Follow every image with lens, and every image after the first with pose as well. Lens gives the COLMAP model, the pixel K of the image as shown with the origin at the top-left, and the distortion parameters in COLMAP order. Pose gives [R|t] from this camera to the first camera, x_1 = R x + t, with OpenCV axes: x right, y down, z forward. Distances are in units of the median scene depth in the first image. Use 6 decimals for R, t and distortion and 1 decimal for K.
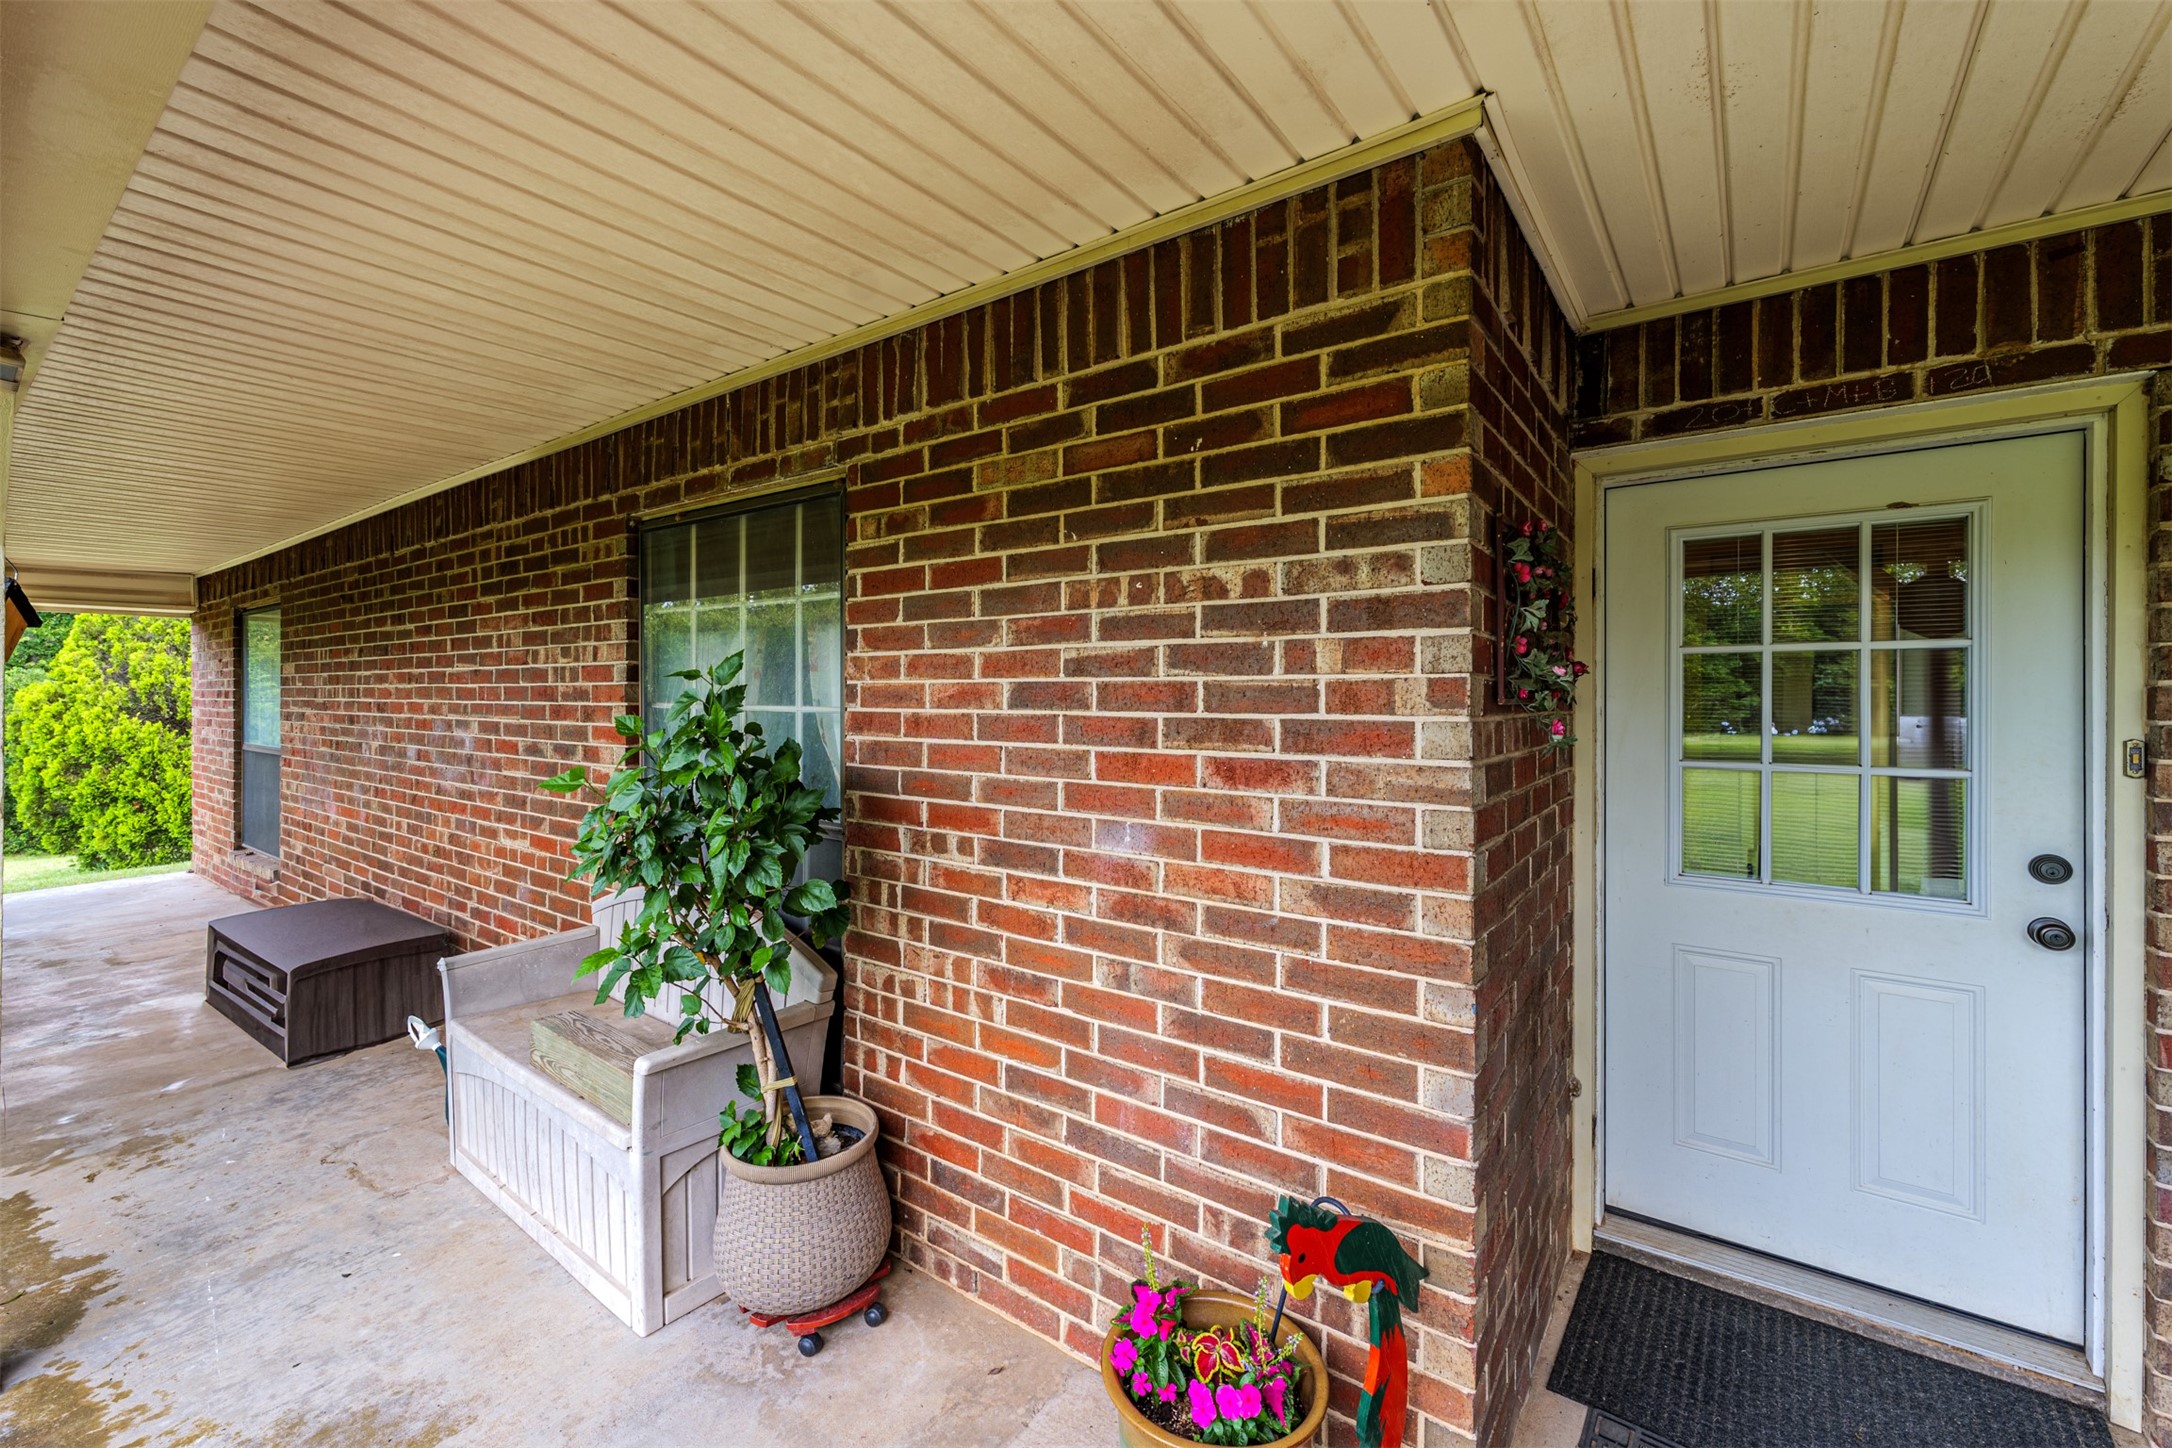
lens RADIAL K [[906.2, 0, 1037.3], [0, 906.2, 698.2], [0, 0, 1]] dist [0.003922, -0.000123]
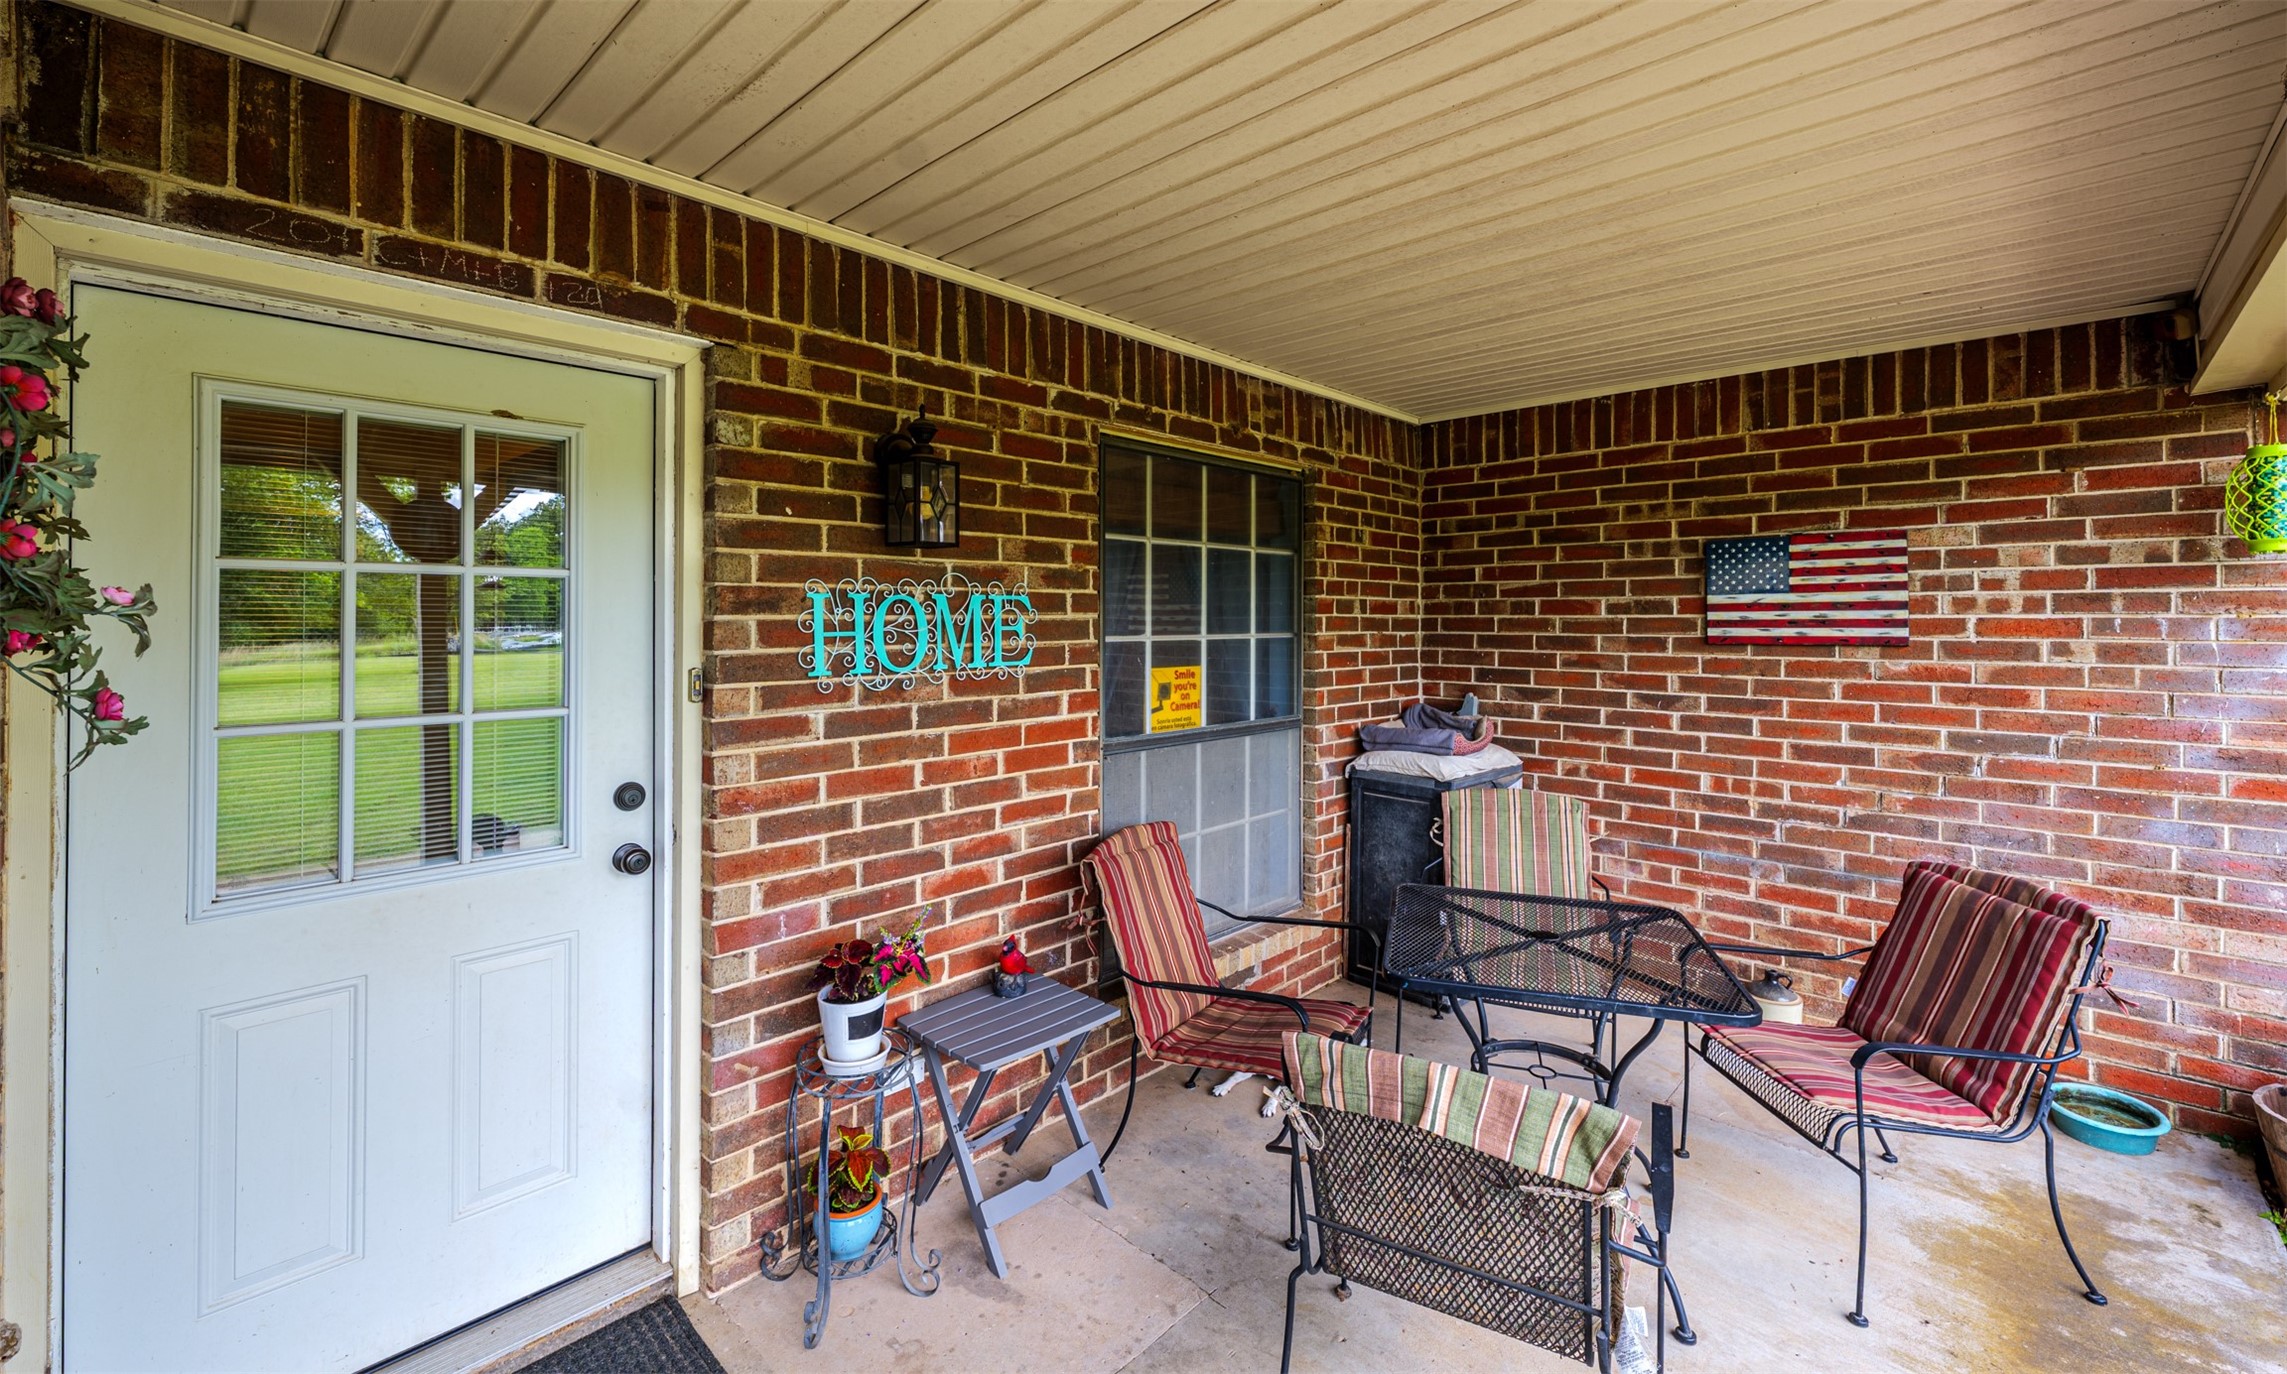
lens RADIAL K [[976.1, 0, 1202.9], [0, 976.1, 612.0], [0, 0, 1]] dist [0.003399, 0.000223]
pose [[0.056609, 0.006566, 0.998375, 0.041212], [0.001575, 0.999977, -0.006666, -0.013331], [-0.998395, 0.001949, 0.056598, 0.289739]]
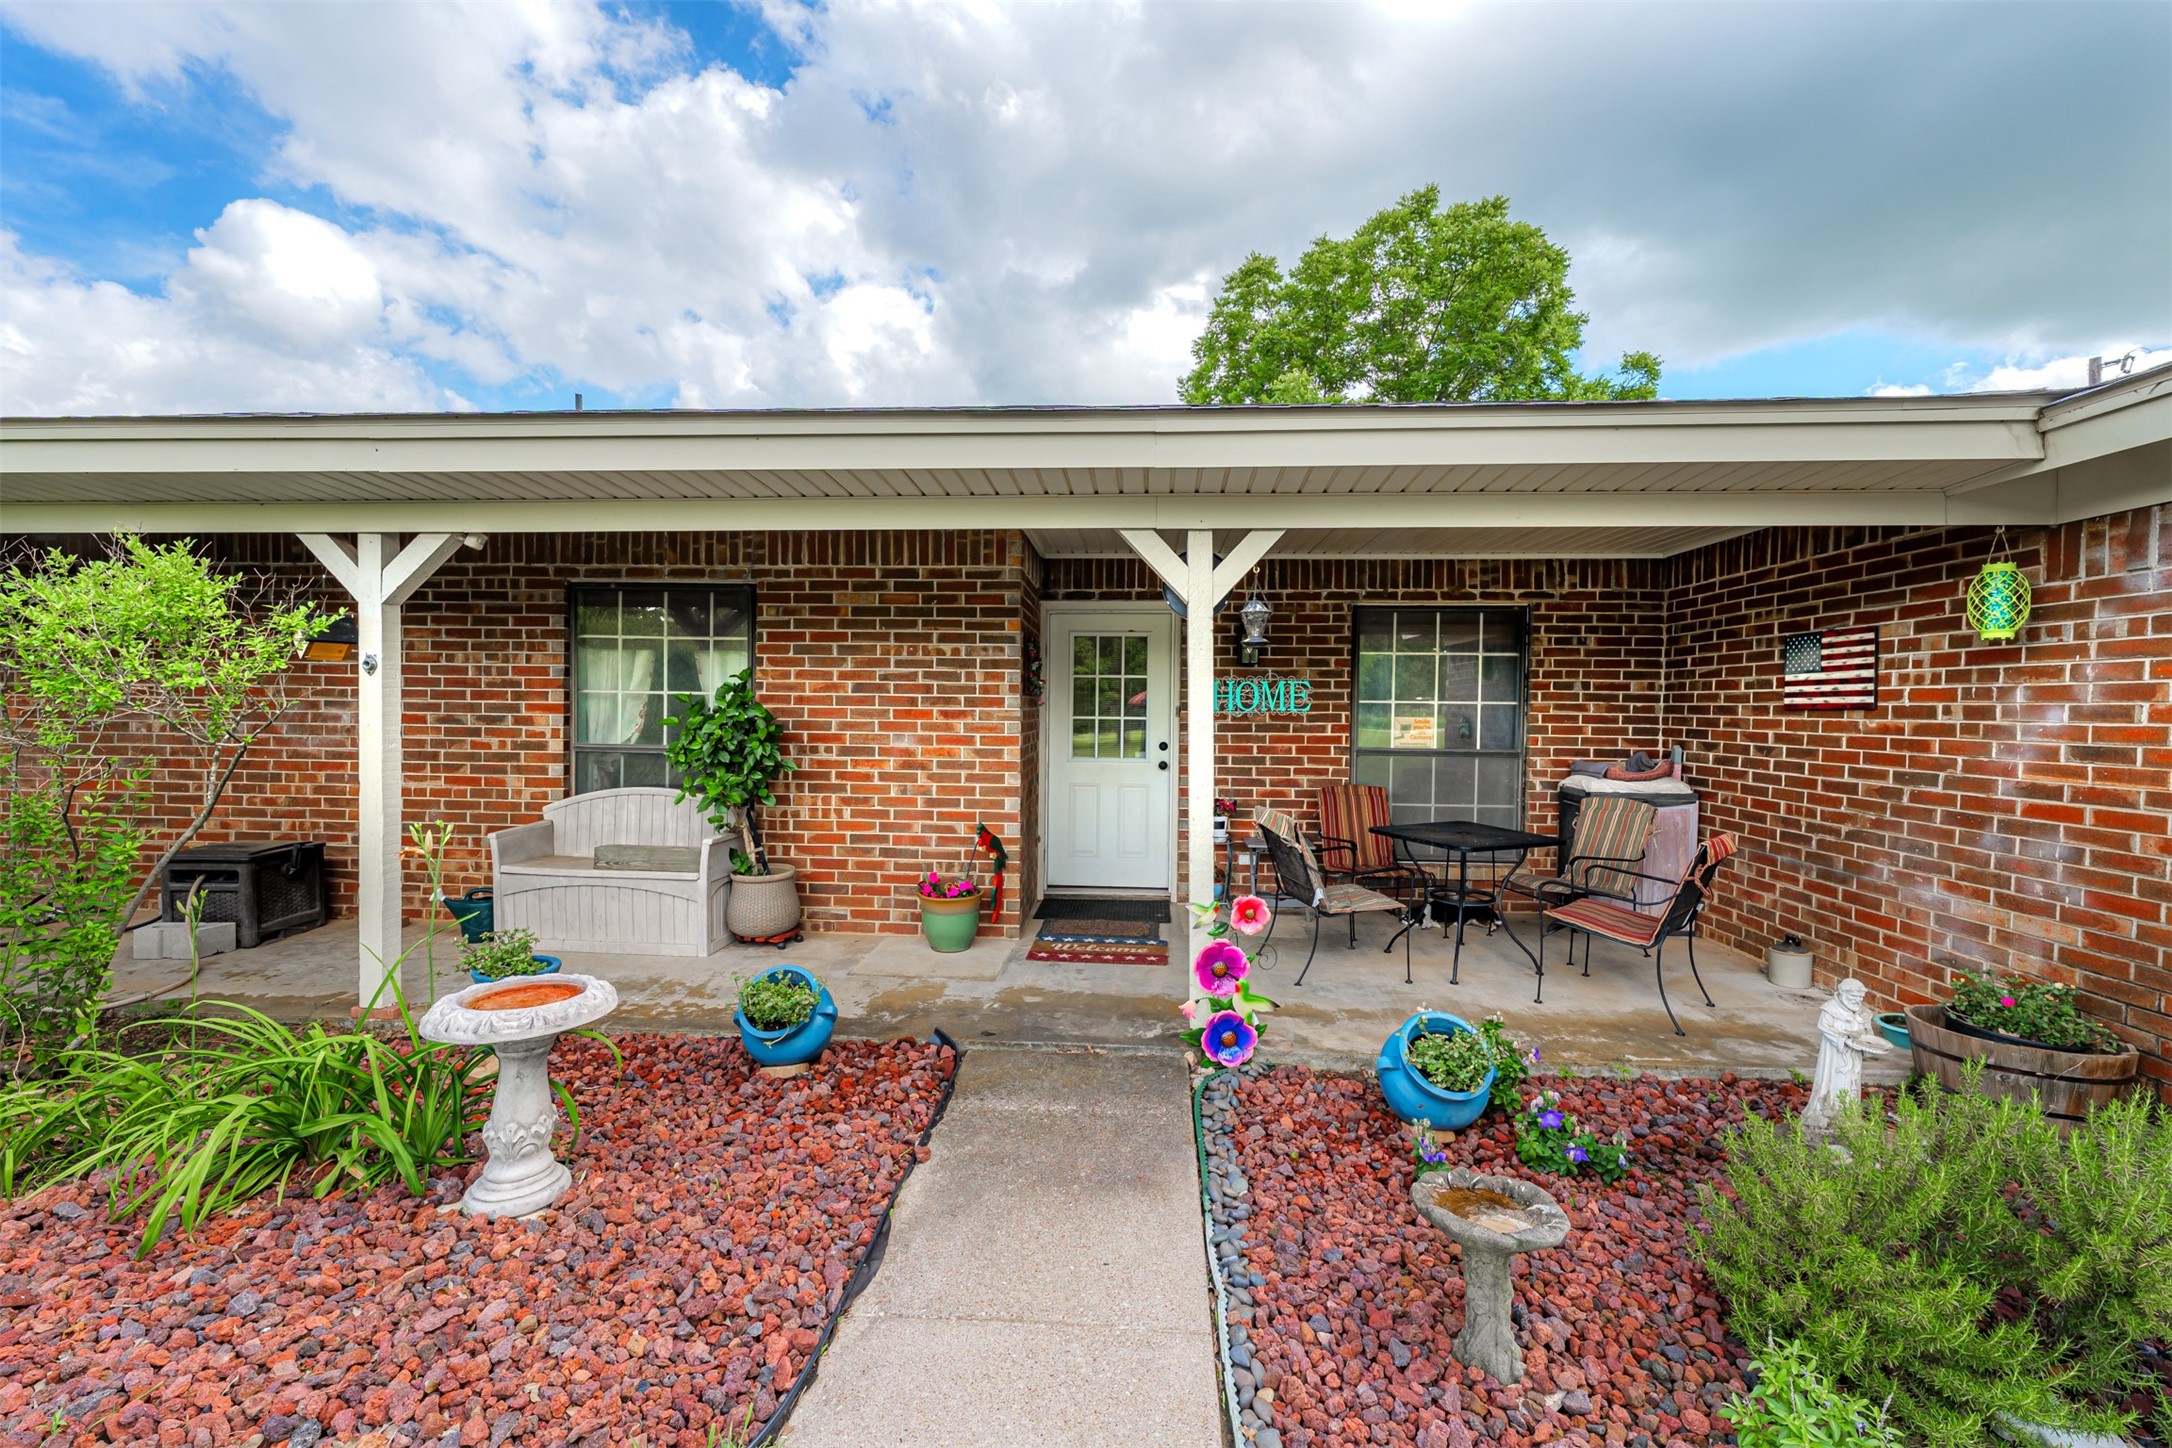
lens RADIAL K [[906.2, 0, 1080.3], [0, 906.2, 719.8], [0, 0, 1]] dist [0.003922, -0.000123]
pose [[0.819461, -0.002177, 0.573130, -1.019693], [-0.008685, 0.999831, 0.016215, 0.042436], [-0.573068, -0.018265, 0.819304, -1.524273]]
